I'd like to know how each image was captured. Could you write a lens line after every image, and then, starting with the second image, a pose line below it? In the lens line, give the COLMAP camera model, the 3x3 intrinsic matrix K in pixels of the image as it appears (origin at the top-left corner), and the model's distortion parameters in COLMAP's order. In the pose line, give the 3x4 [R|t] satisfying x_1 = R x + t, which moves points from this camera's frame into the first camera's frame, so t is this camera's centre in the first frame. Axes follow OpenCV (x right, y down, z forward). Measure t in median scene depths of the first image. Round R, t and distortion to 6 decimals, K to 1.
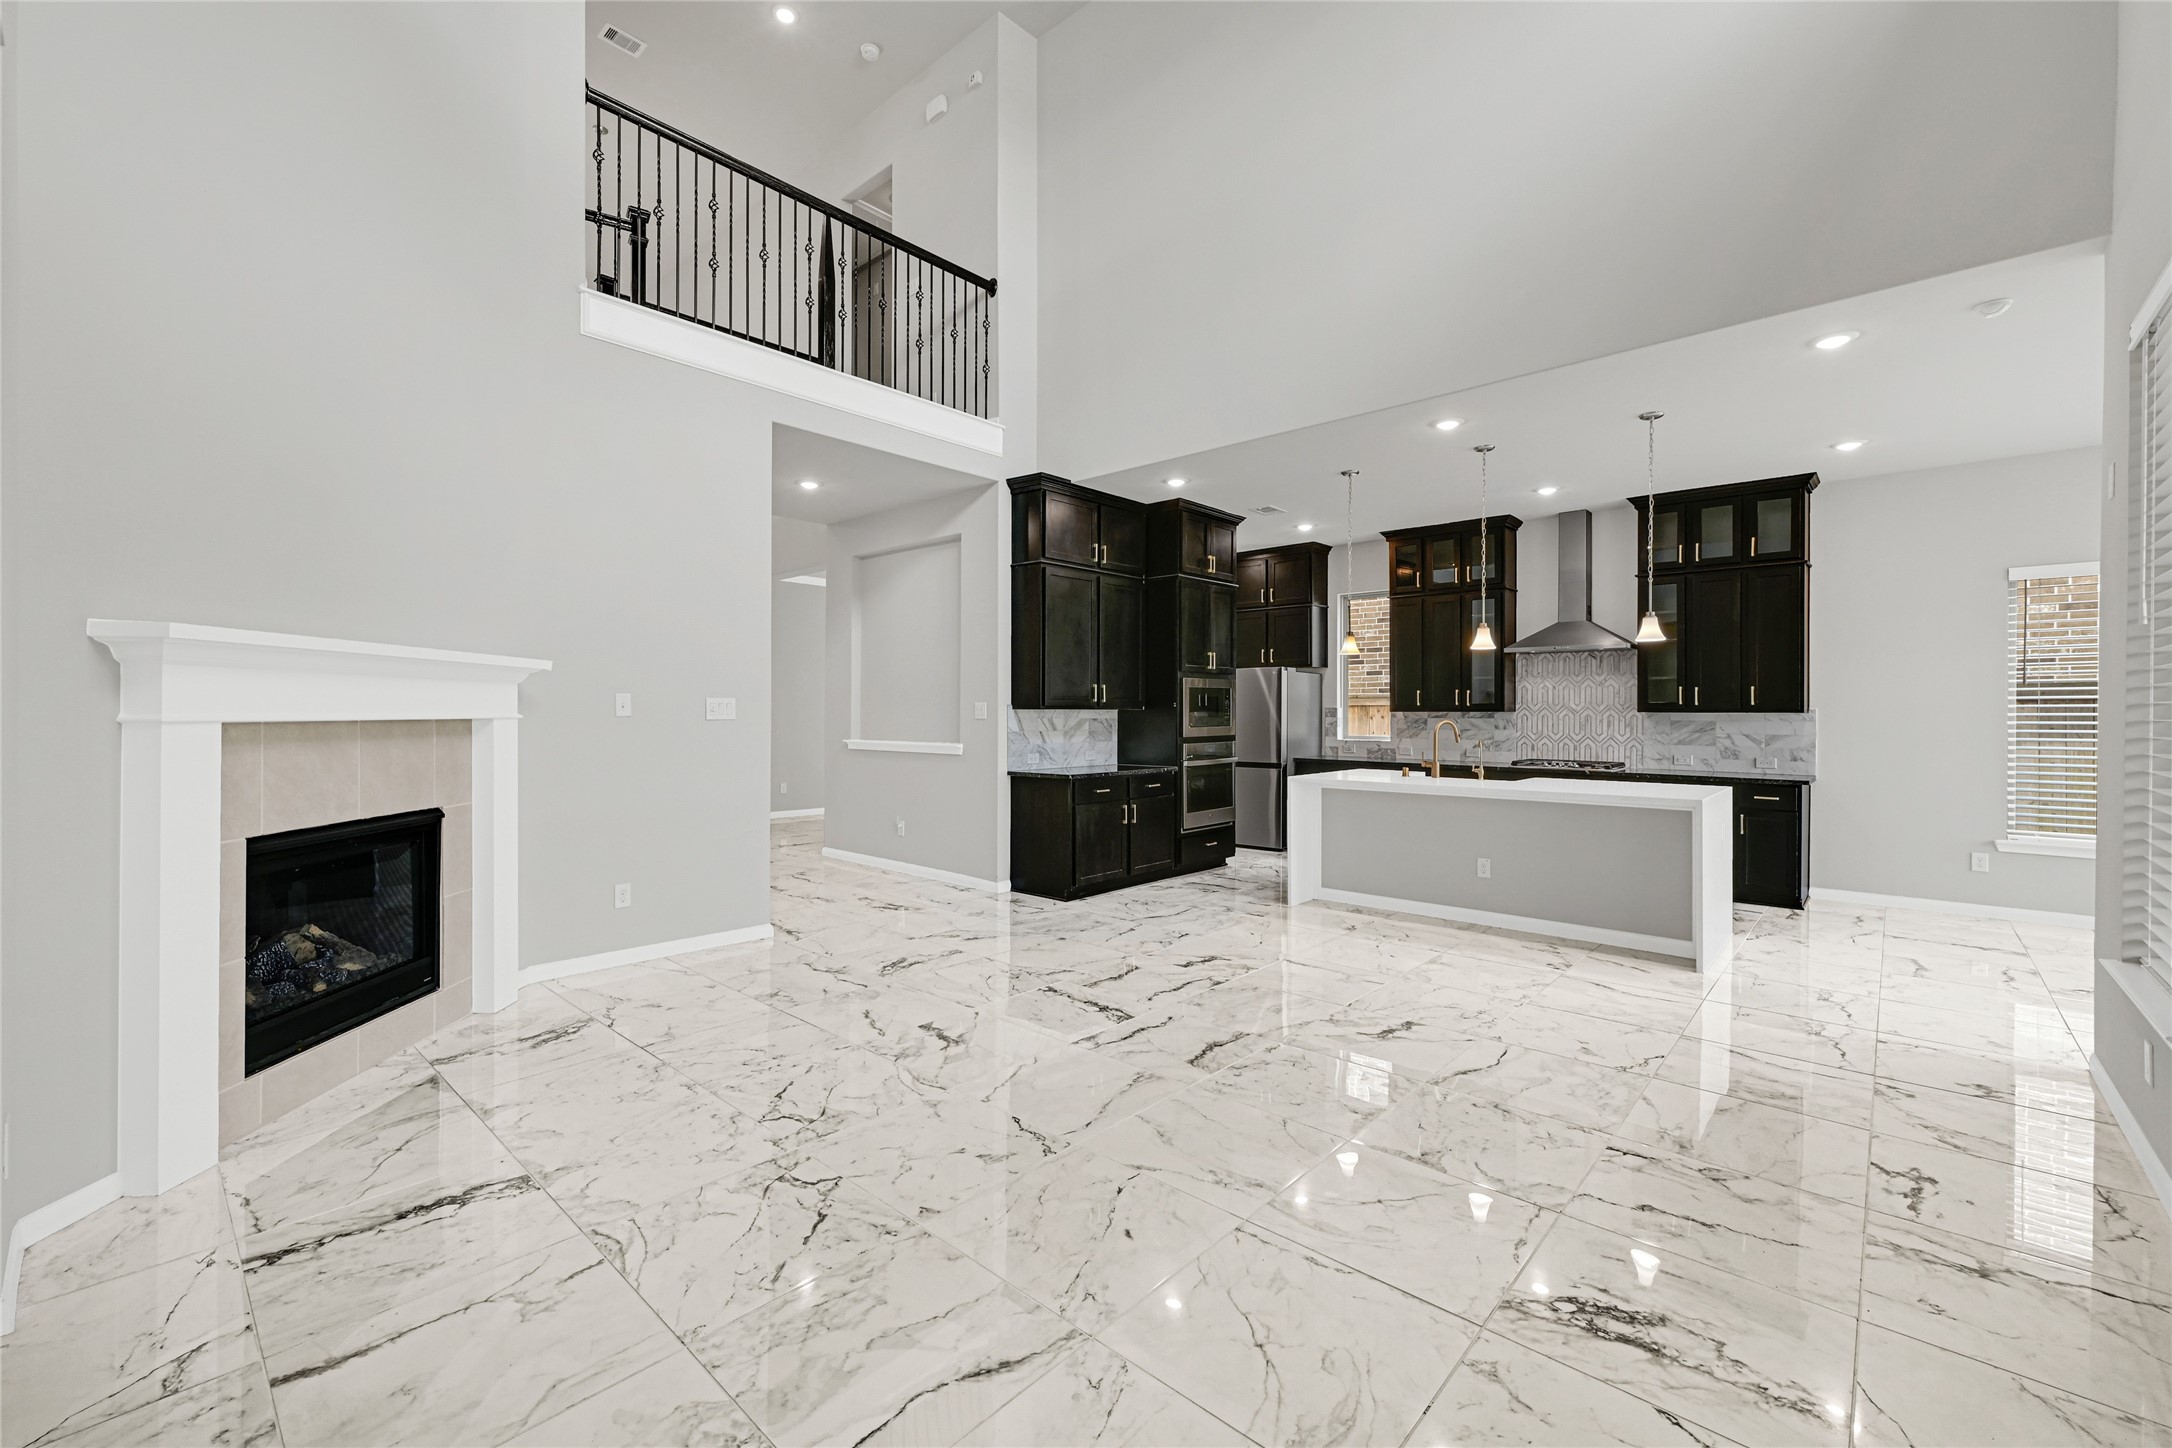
lens RADIAL K [[887.3, 0, 1079.3], [0, 887.3, 716.9], [0, 0, 1]] dist [0.000454, 0.000543]
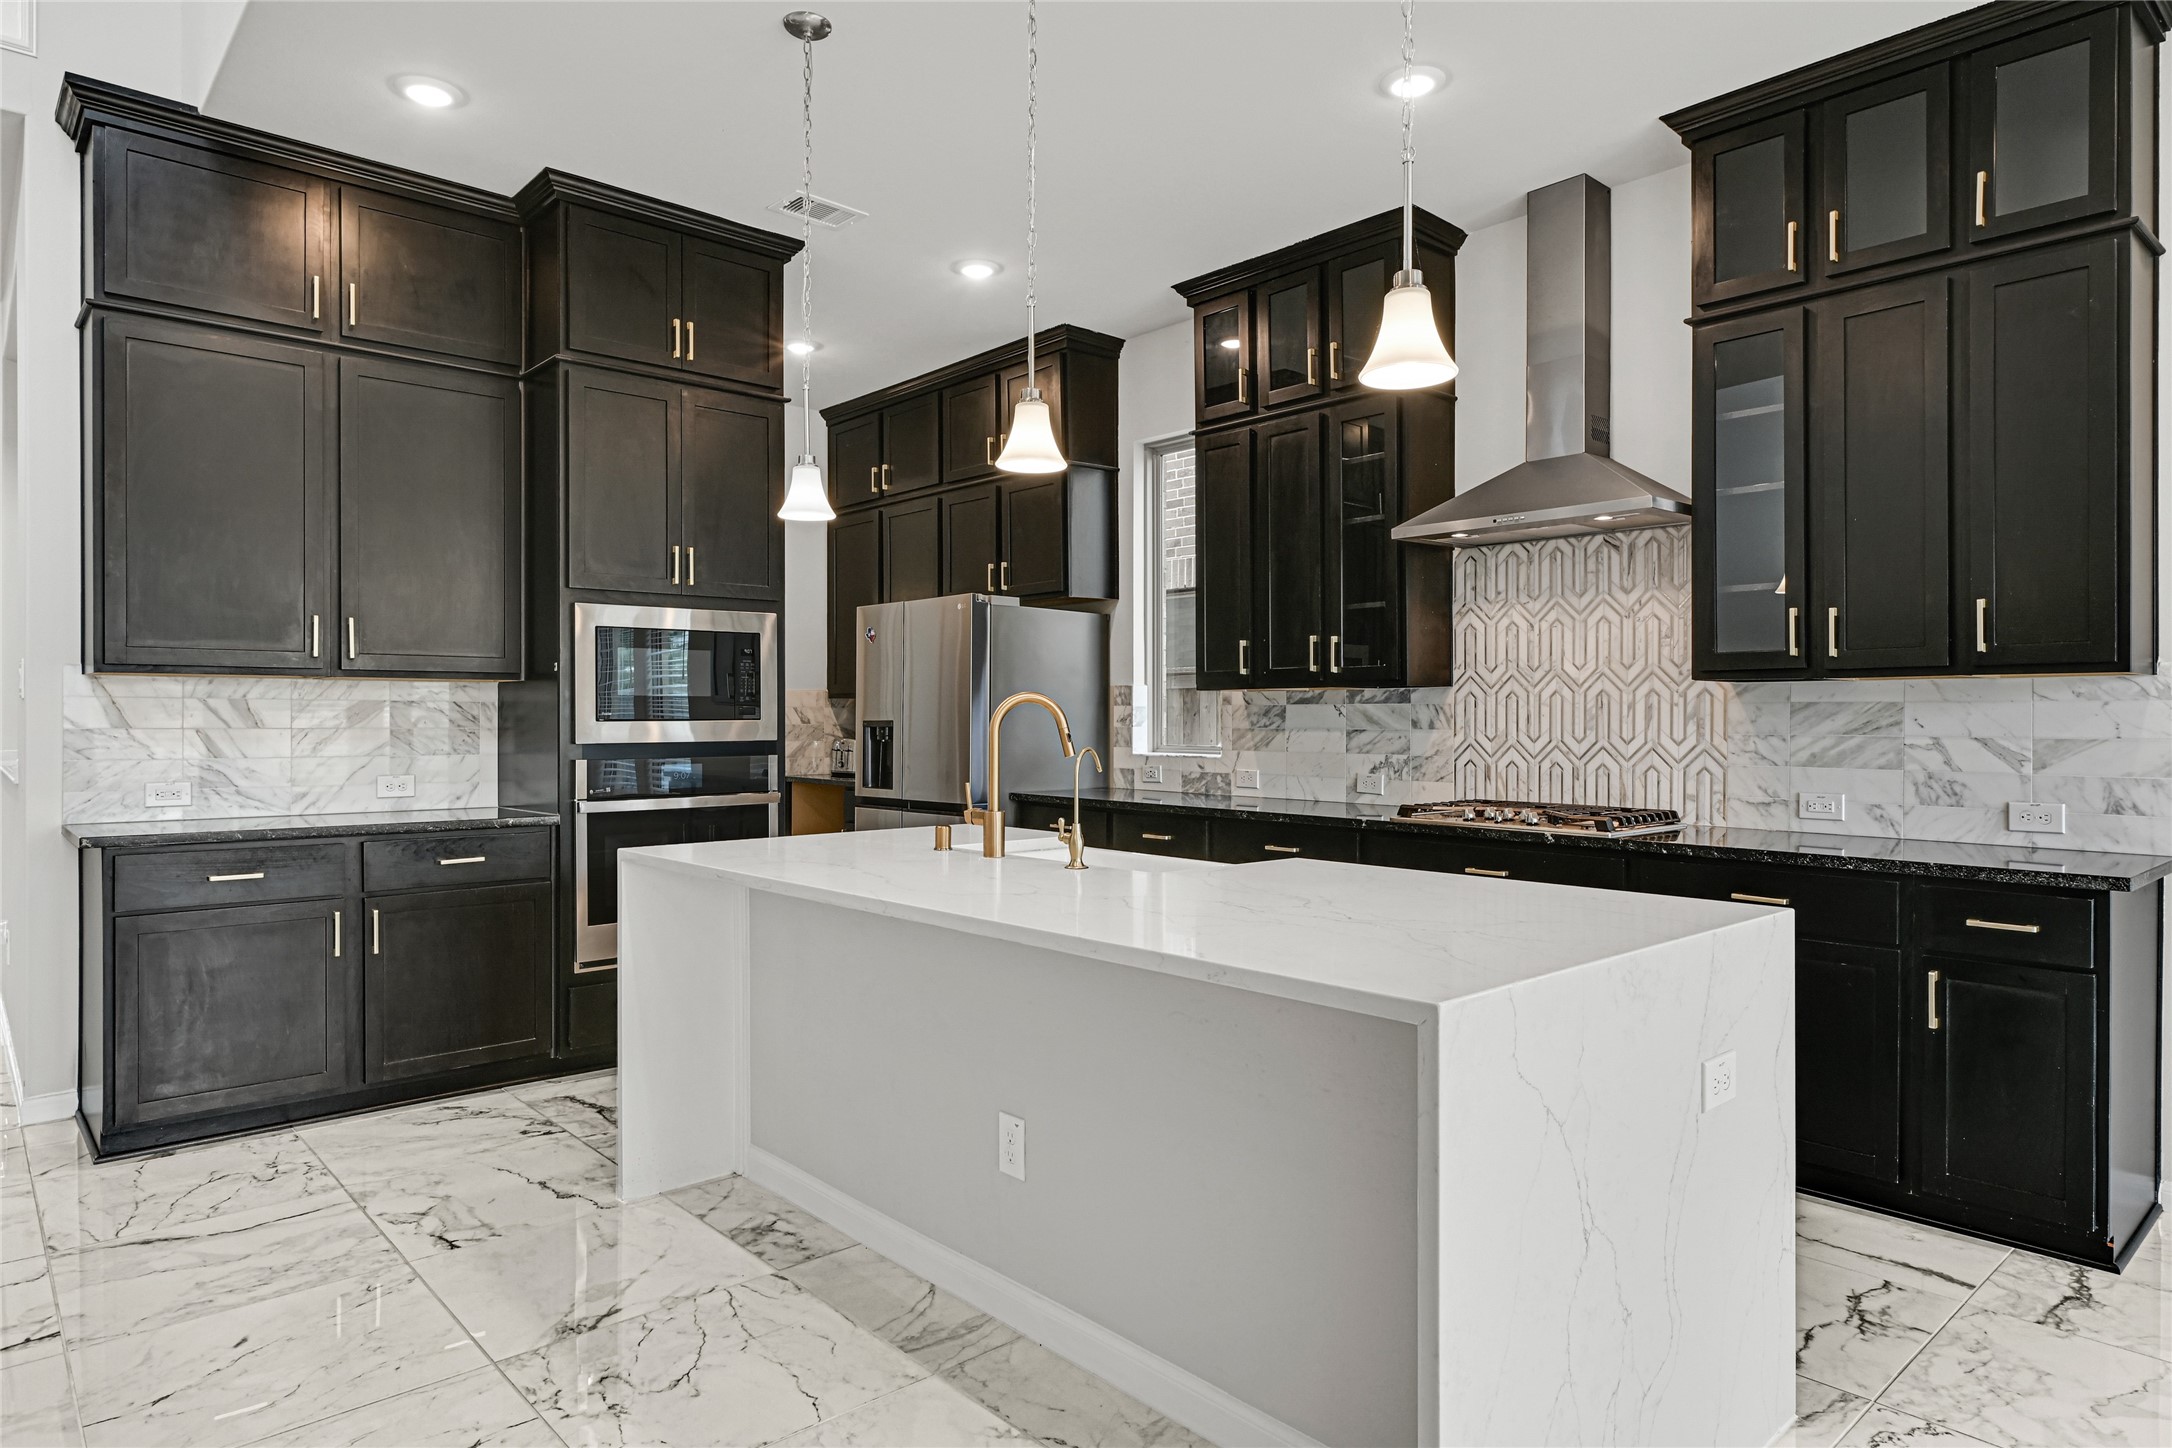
lens RADIAL K [[1261.5, 0, 1081.9], [0, 1261.5, 722.1], [0, 0, 1]] dist [0.004383, -0.002982]
pose [[0.995536, -0.000942, -0.094378, 0.412349], [0.000745, 0.999997, -0.002119, 0.013293], [0.094379, 0.002039, 0.995534, 0.429278]]
